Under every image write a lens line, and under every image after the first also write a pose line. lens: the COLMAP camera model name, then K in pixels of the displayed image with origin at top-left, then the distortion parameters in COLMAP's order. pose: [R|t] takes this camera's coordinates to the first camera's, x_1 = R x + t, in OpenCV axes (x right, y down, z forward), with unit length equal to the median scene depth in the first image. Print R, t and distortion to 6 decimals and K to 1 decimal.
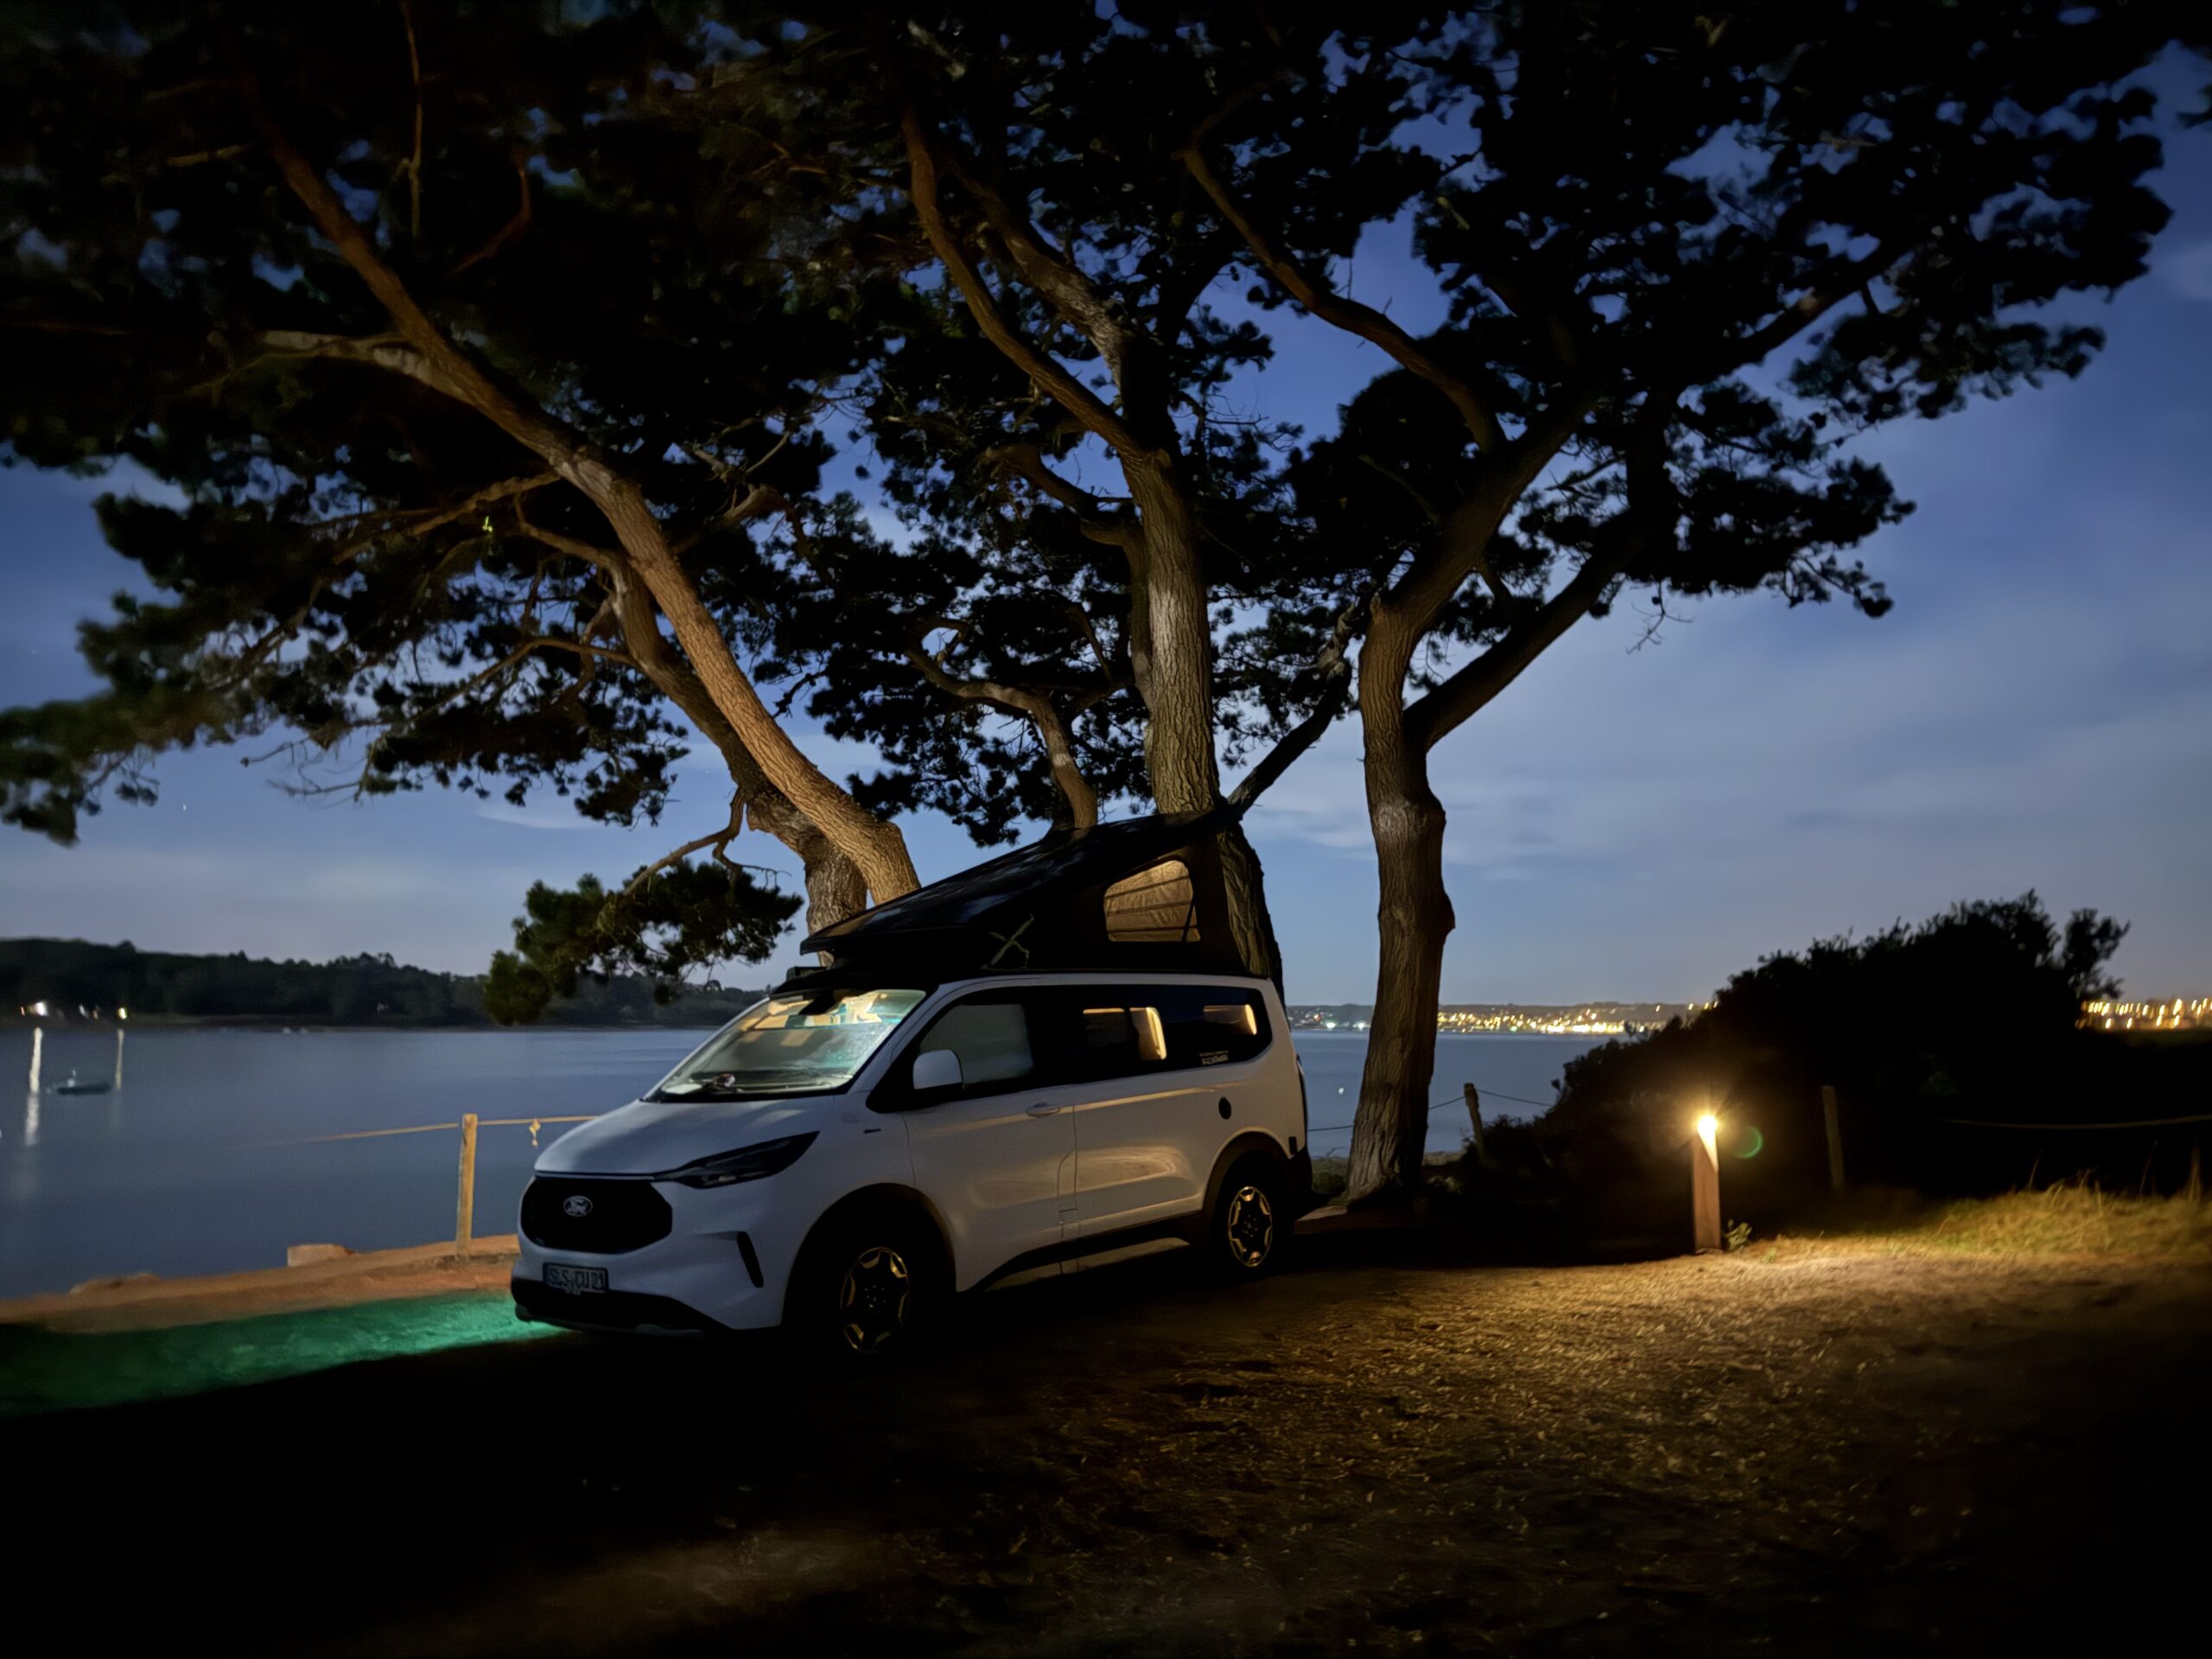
lens RADIAL K [[1542.7, 0, 1101.0], [0, 1542.7, 830.8], [0, 0, 1]] dist [0.159210, -0.293167]
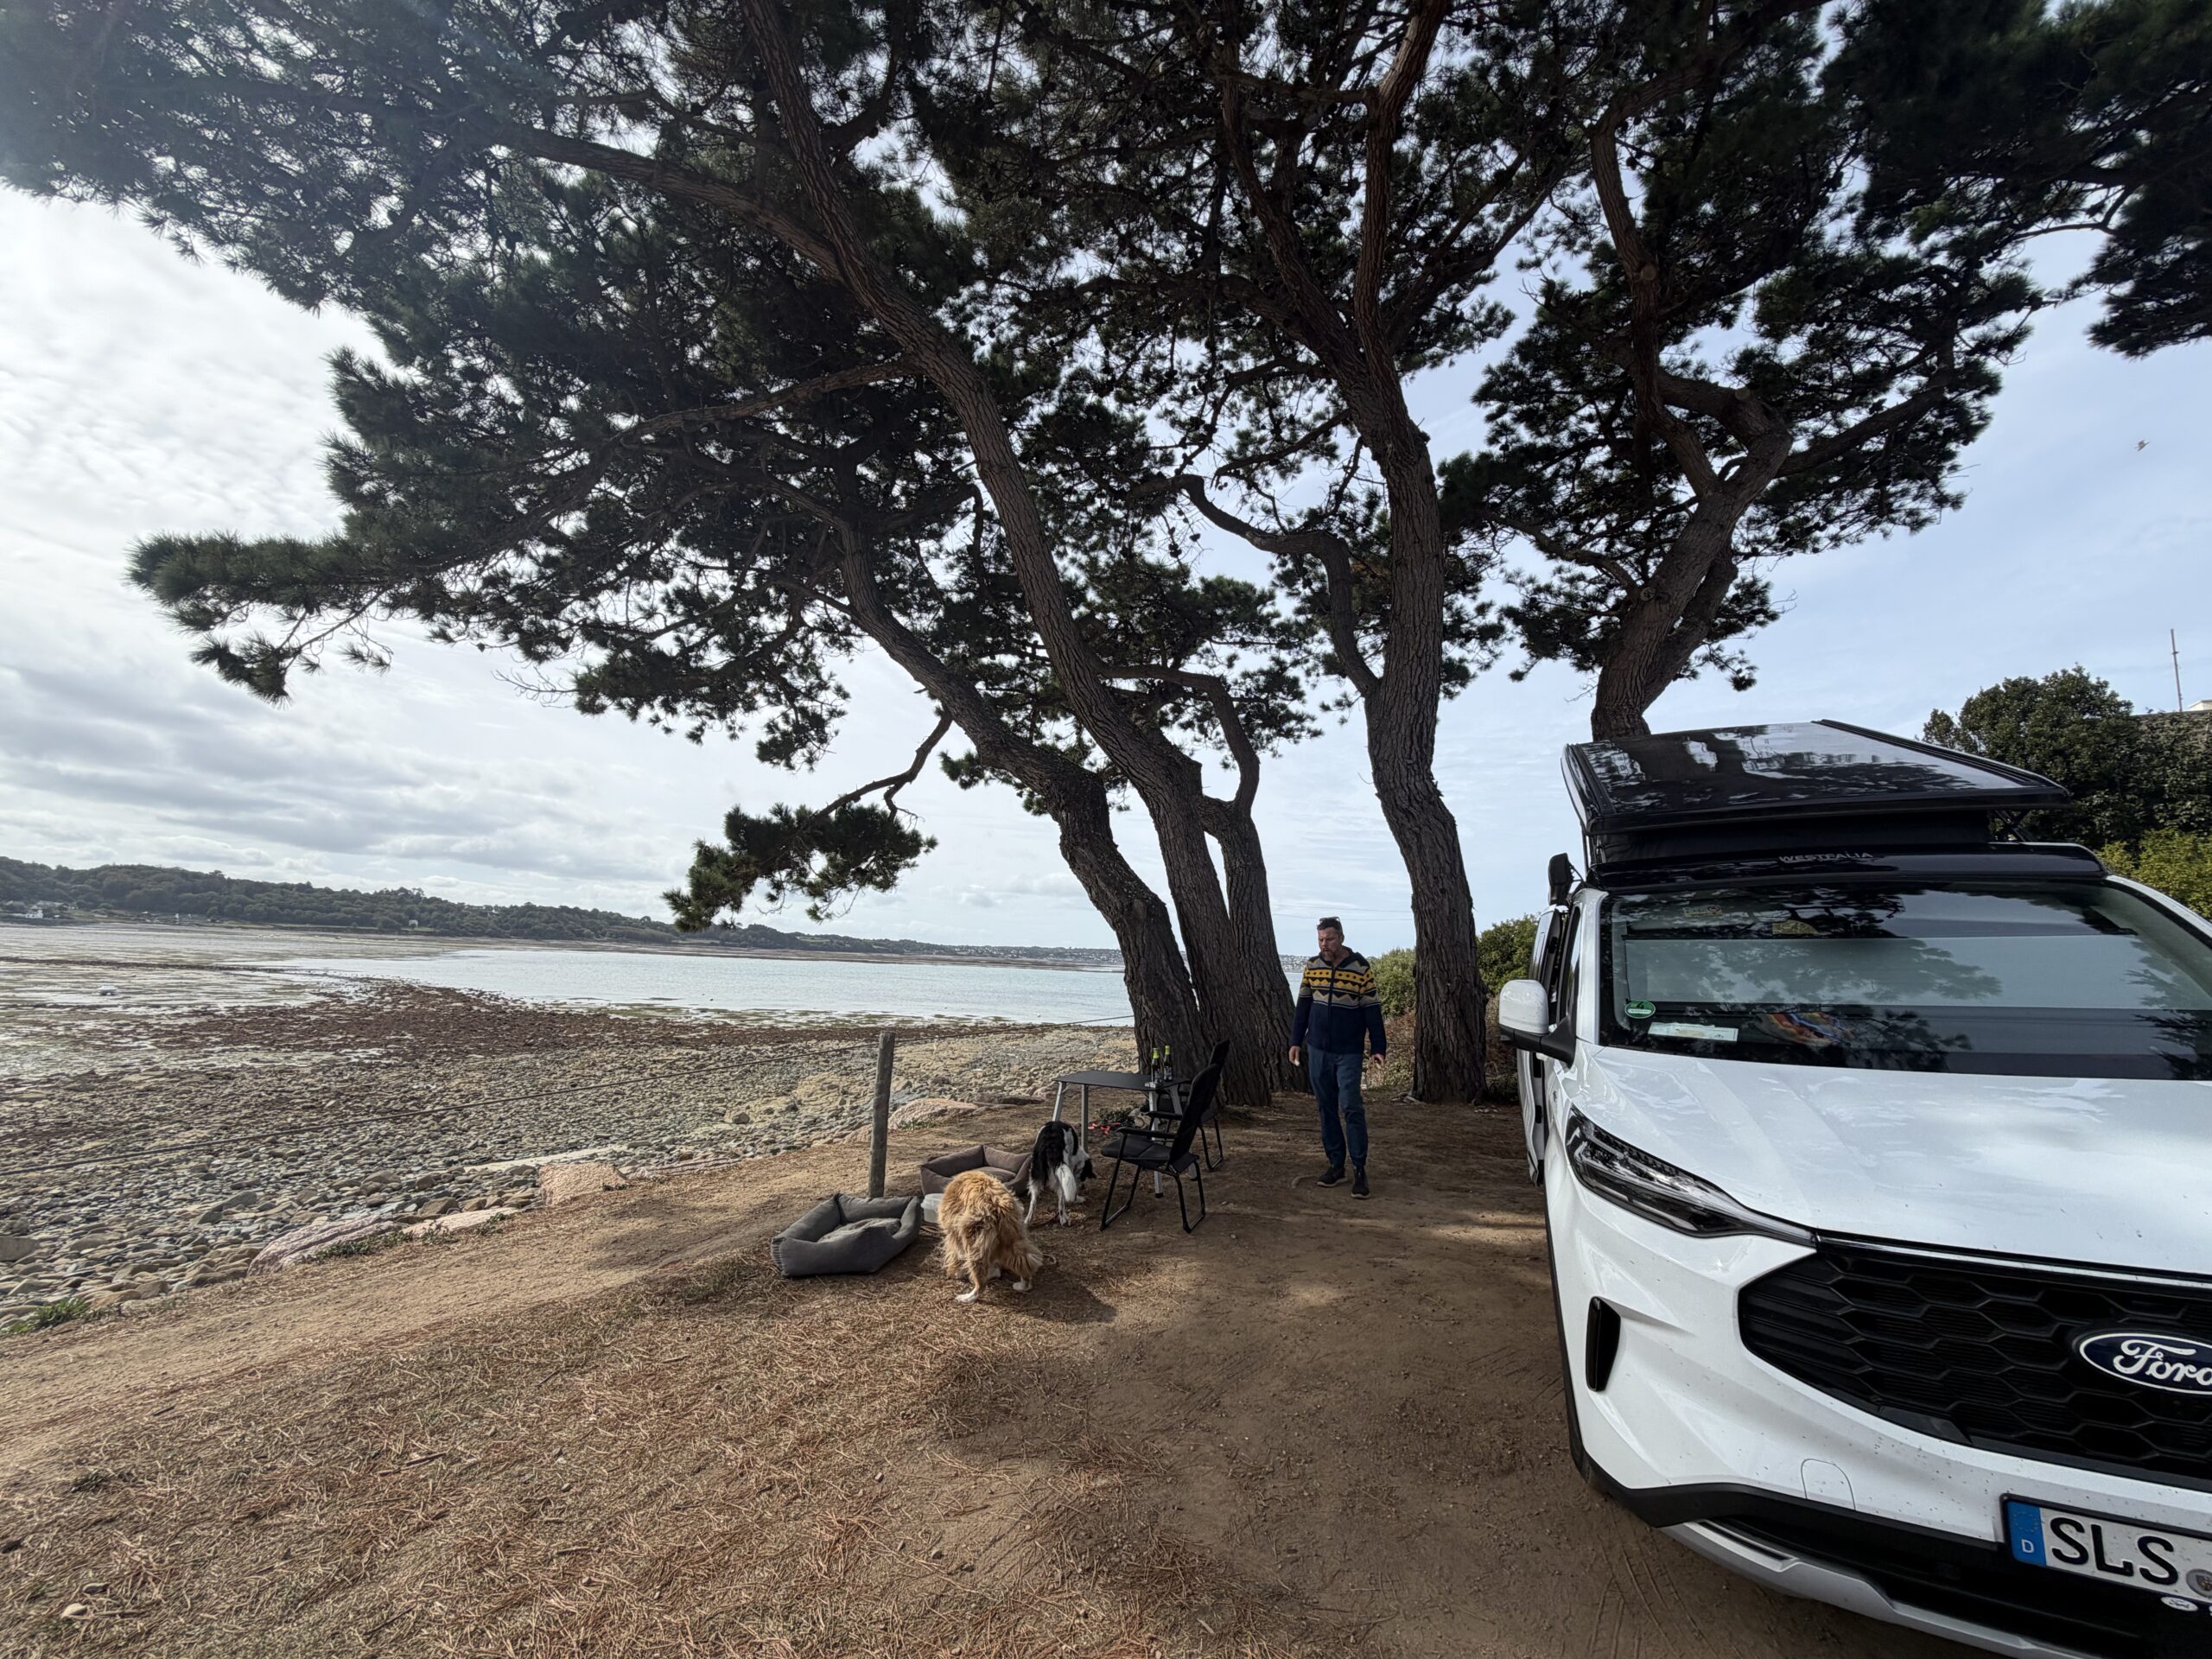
lens RADIAL K [[881.3, 0, 1108.9], [0, 881.3, 829.1], [0, 0, 1]] dist [0.000353, 0.000390]
pose [[0.970311, 0.066808, 0.232452, -0.226079], [-0.062349, 0.997703, -0.026486, 0.045201], [-0.233687, 0.011206, 0.972247, 0.297072]]
